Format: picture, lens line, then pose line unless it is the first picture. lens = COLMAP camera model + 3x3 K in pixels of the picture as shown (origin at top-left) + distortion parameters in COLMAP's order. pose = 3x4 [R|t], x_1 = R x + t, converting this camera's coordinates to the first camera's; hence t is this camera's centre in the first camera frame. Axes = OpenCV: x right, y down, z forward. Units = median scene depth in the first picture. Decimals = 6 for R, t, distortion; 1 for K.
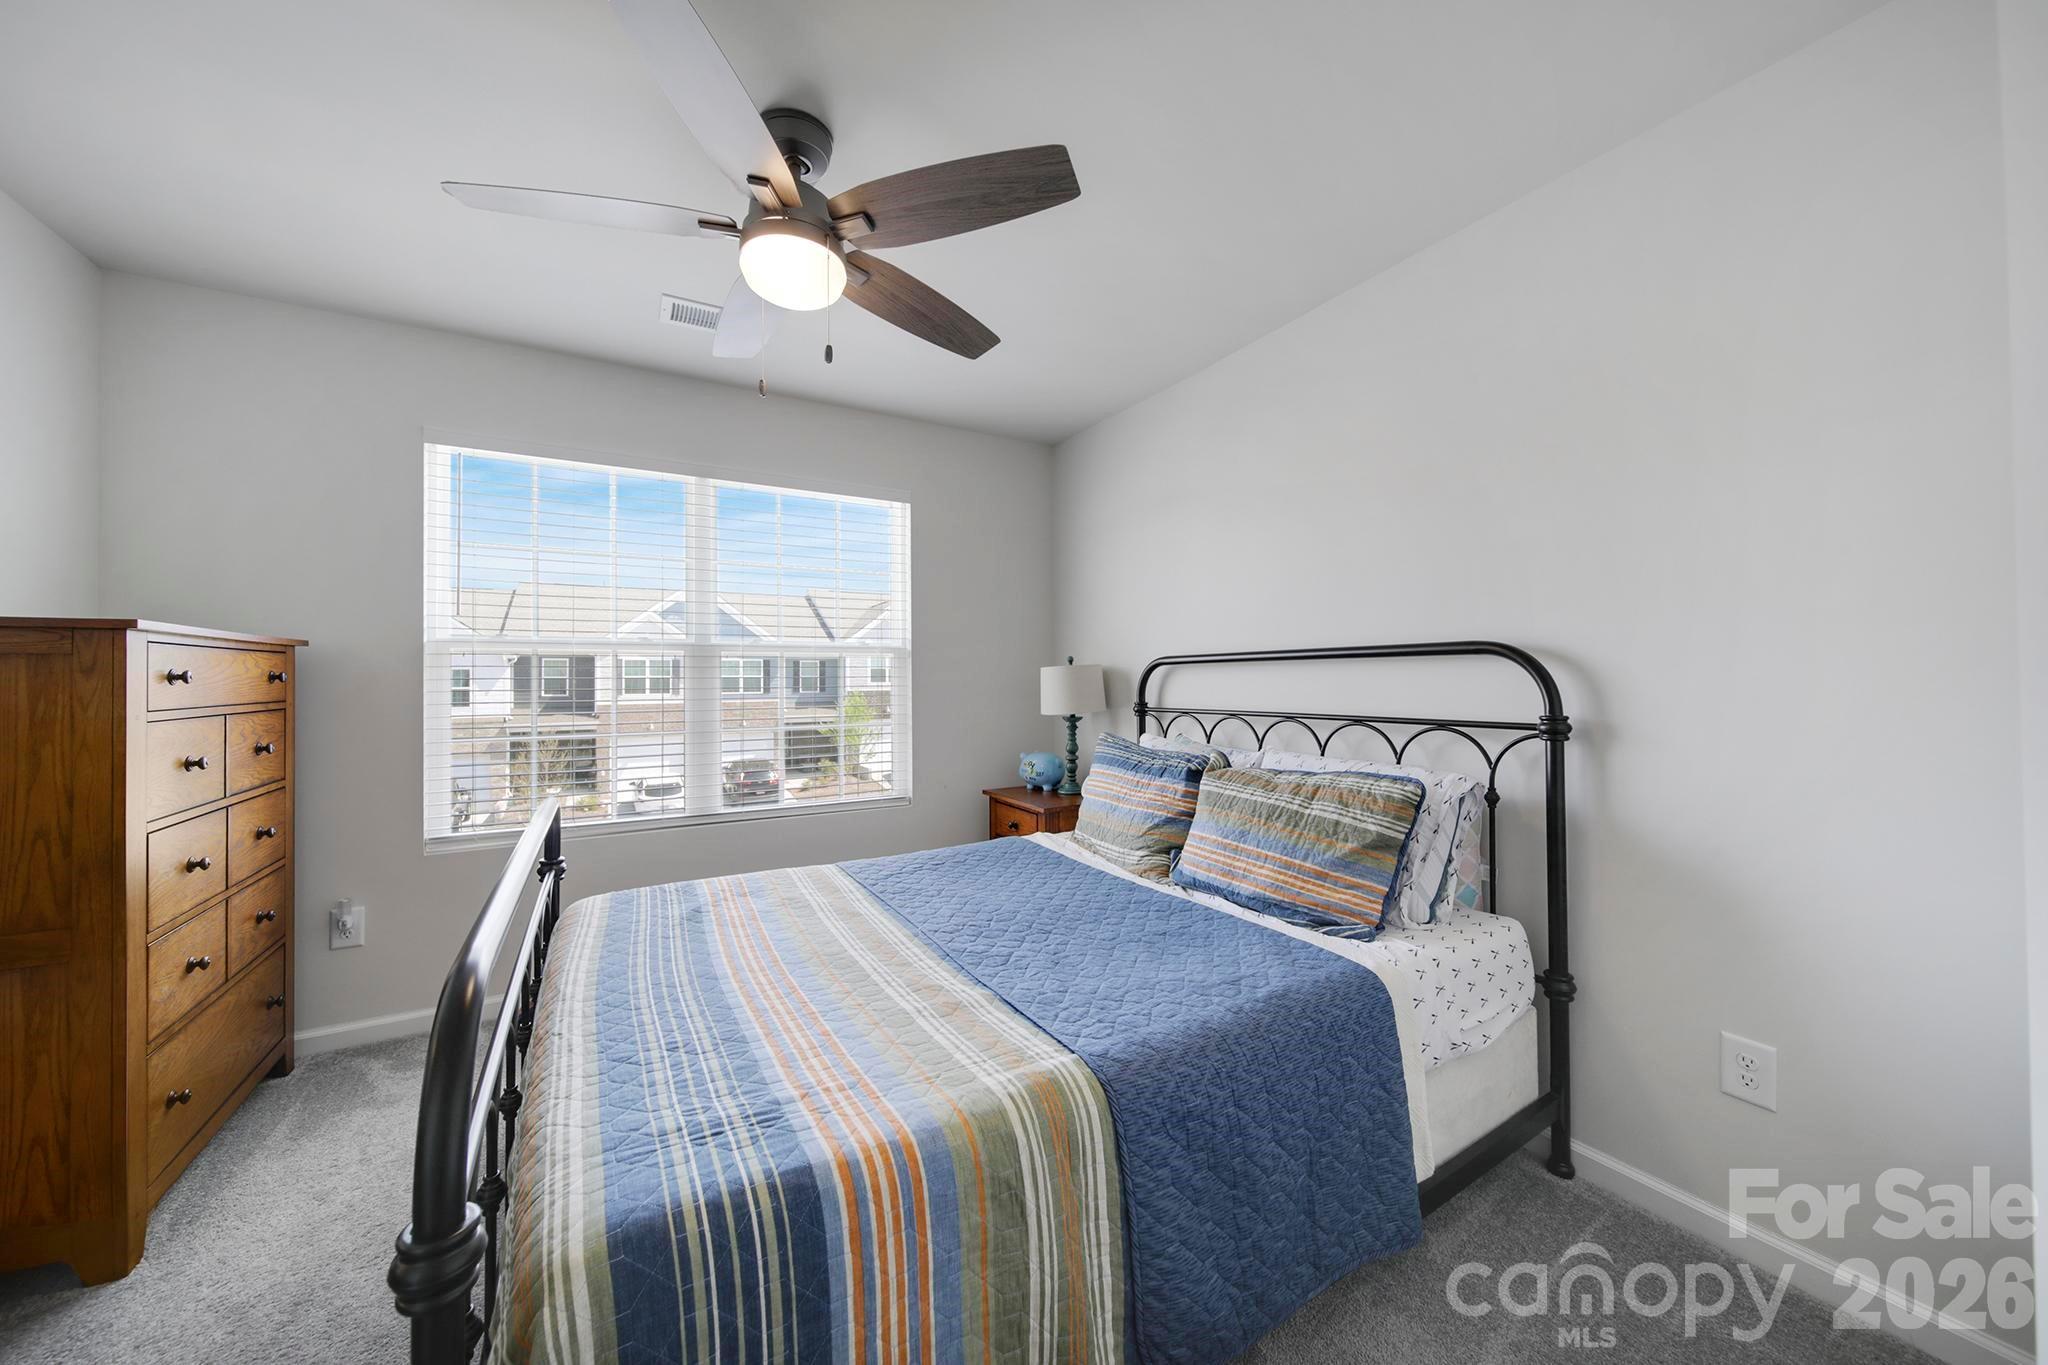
lens RADIAL K [[713.4, 0, 1017.5], [0, 713.4, 677.5], [0, 0, 1]] dist [-0.000470, -0.001483]
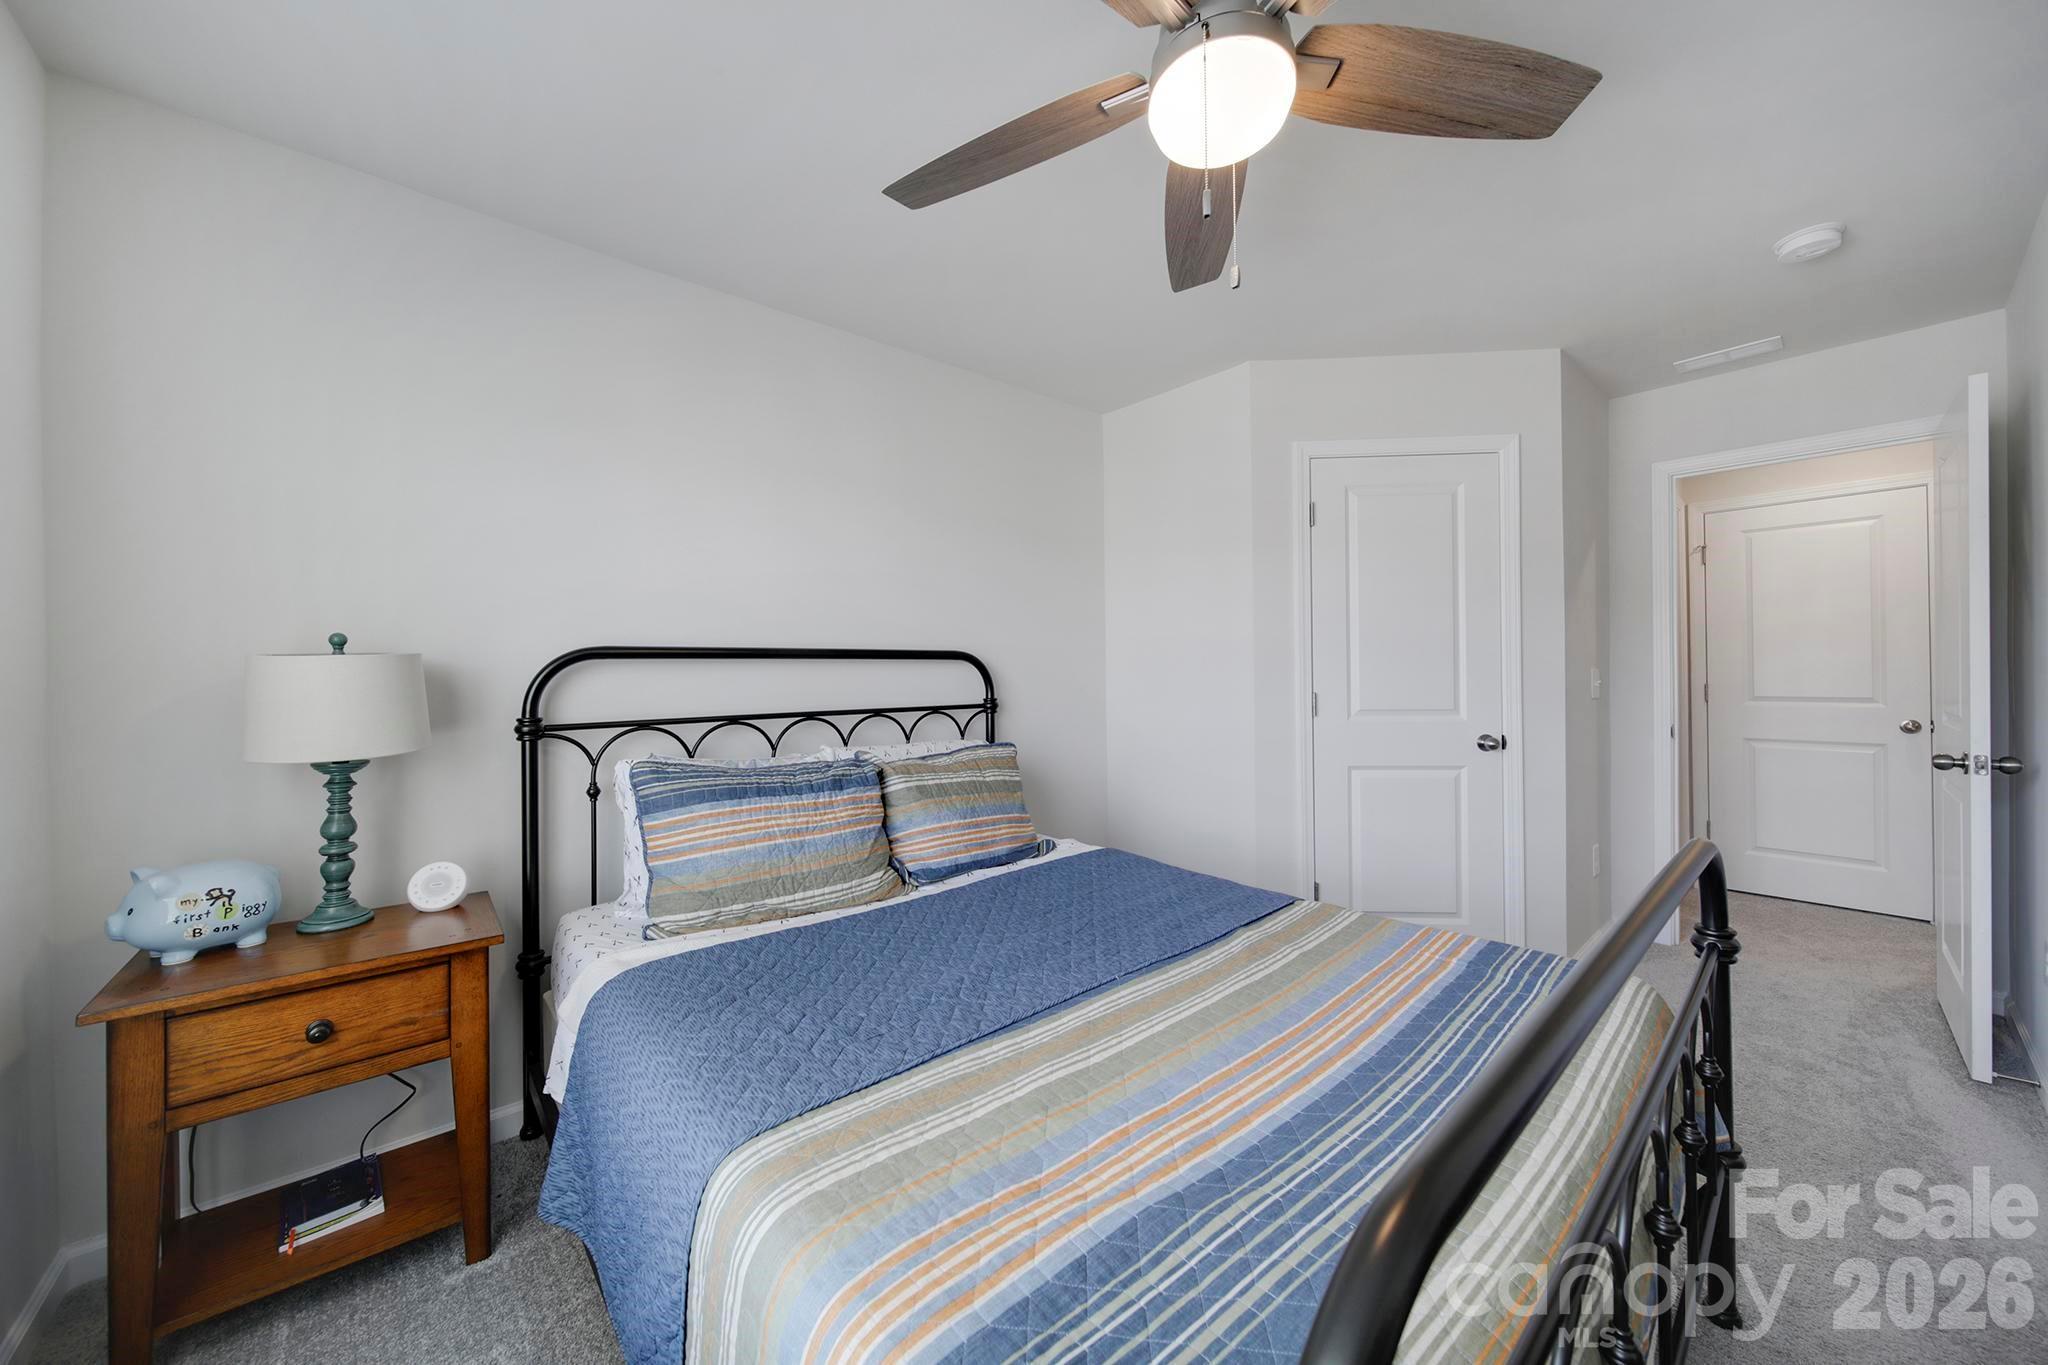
lens RADIAL K [[713.4, 0, 1013.0], [0, 713.4, 673.0], [0, 0, 1]] dist [-0.000470, -0.001483]
pose [[-0.182781, -0.001336, 0.983153, -0.704810], [0.003972, 0.999990, 0.002097, -0.007023], [-0.983146, 0.004288, -0.182774, 0.954570]]
